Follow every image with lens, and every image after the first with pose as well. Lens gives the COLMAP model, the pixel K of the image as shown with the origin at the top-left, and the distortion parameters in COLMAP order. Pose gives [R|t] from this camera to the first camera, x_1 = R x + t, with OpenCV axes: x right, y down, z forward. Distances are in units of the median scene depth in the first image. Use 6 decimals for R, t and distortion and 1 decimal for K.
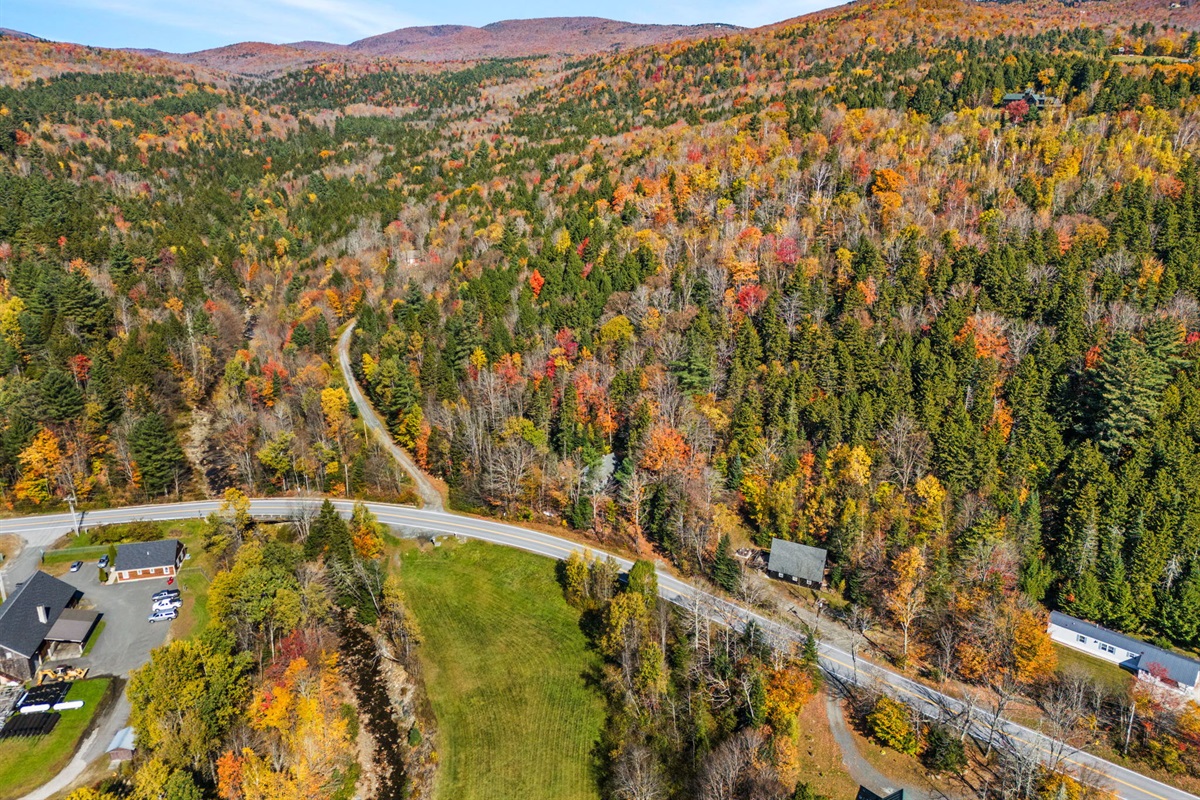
lens RADIAL K [[869.2, 0, 600.5], [0, 869.2, 402.8], [0, 0, 1]] dist [0.027710, 0.000528]
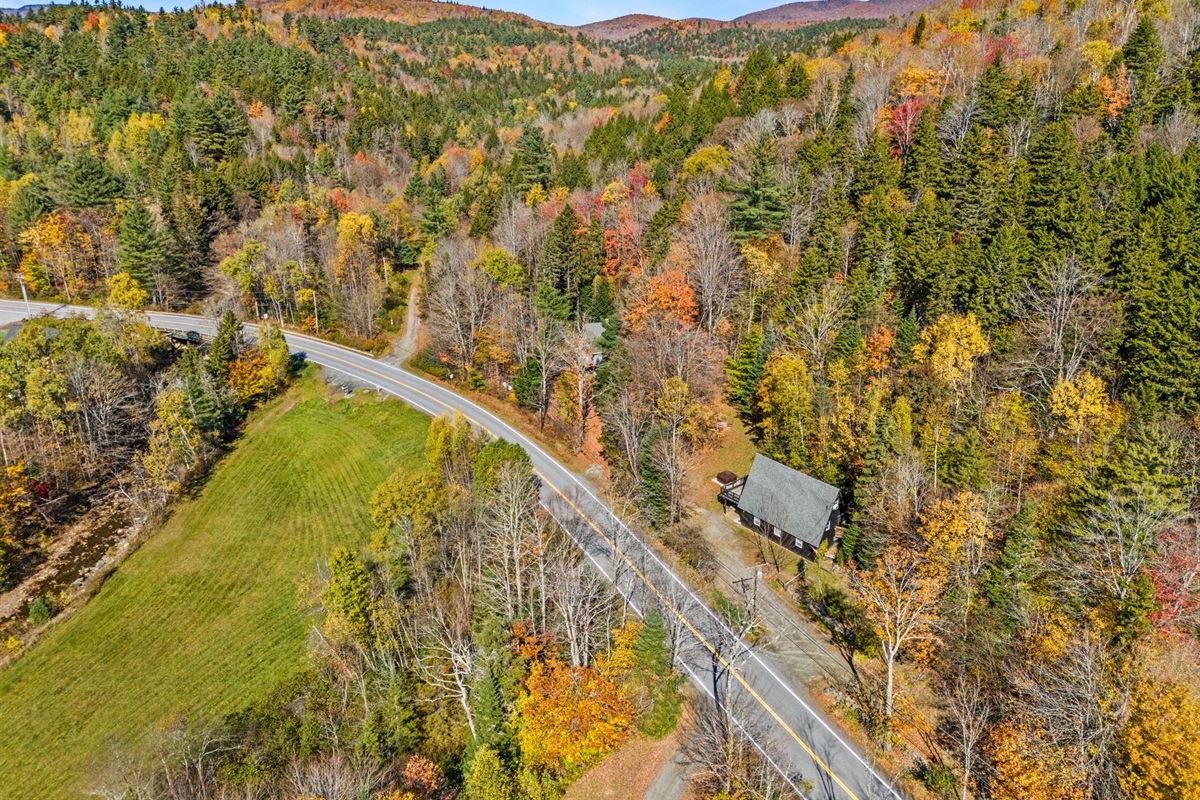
lens RADIAL K [[869.2, 0, 600.4], [0, 869.2, 398.8], [0, 0, 1]] dist [0.027710, 0.000528]
pose [[0.916814, 0.162810, -0.364616, 0.299040], [-0.159505, 0.986411, 0.039388, 0.114982], [0.366074, 0.022047, 0.930325, 0.451845]]
